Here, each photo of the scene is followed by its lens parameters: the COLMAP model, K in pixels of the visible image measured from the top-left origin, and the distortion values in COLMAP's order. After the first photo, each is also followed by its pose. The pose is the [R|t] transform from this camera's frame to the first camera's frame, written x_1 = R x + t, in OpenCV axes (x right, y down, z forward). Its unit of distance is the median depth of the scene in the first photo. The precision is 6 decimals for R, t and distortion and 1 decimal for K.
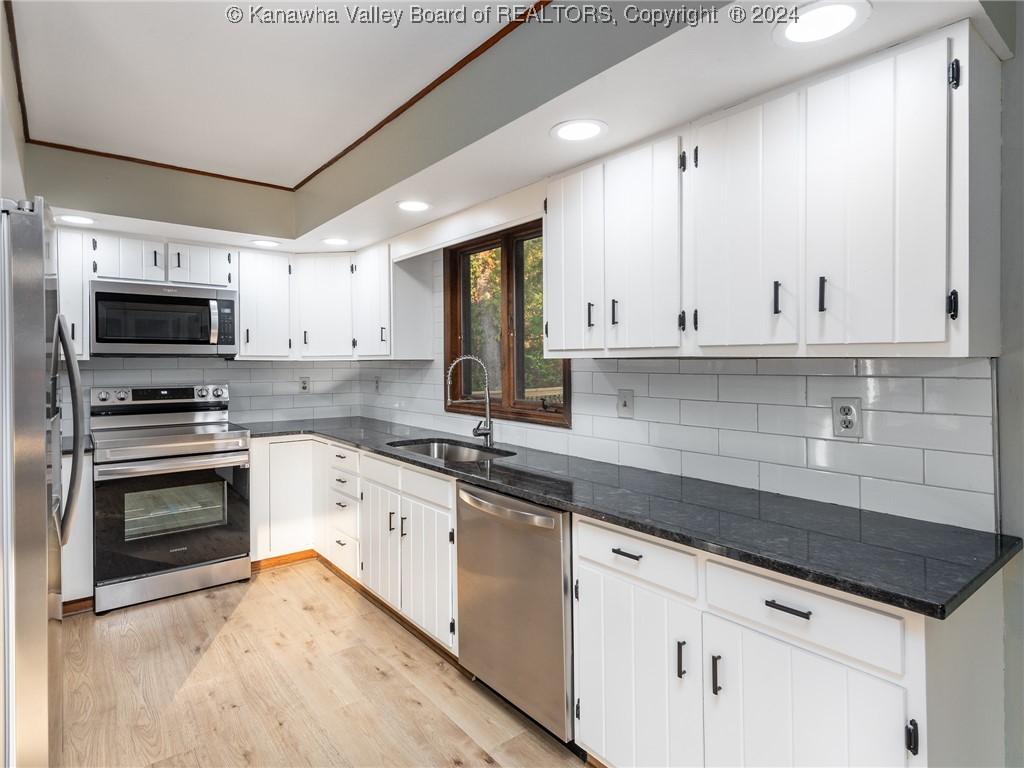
lens RADIAL K [[502.6, 0, 513.6], [0, 502.6, 364.4], [0, 0, 1]] dist [-0.000834, -0.000898]
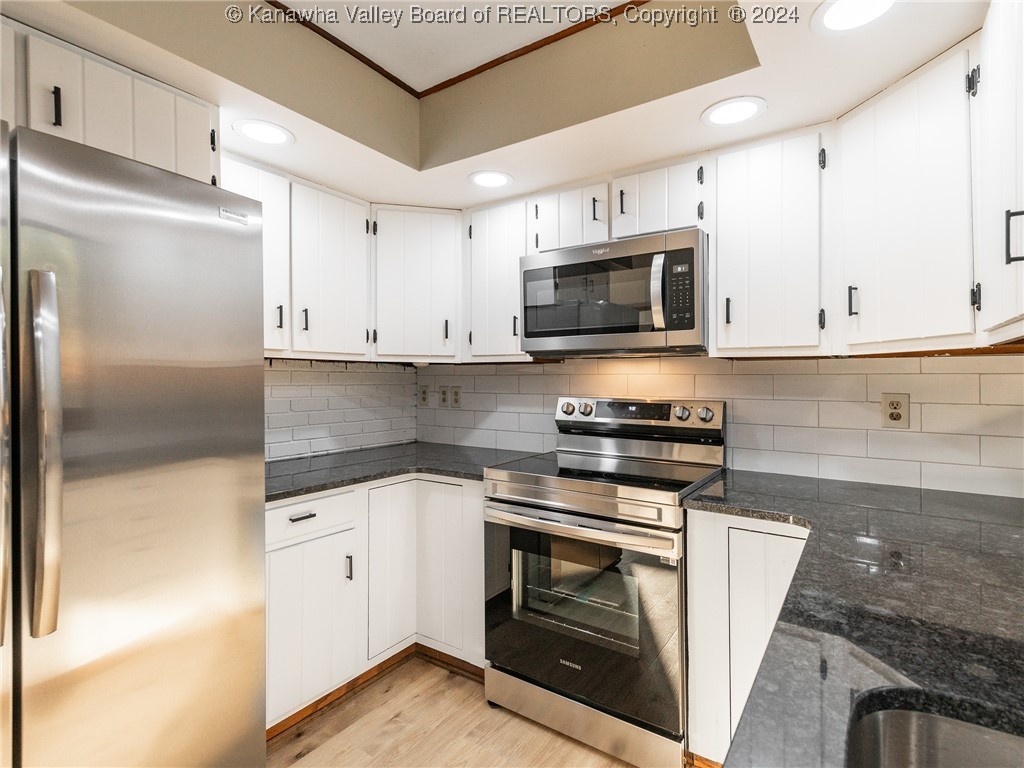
lens RADIAL K [[521.0, 0, 512.0], [0, 521.0, 384.0], [0, 0, 1]] dist [0.001058, 0.000278]
pose [[0.240625, 0.010928, -0.970557, -0.052996], [-0.002027, 0.999940, 0.010756, 0.015948], [0.970616, -0.000621, 0.240633, 0.681904]]
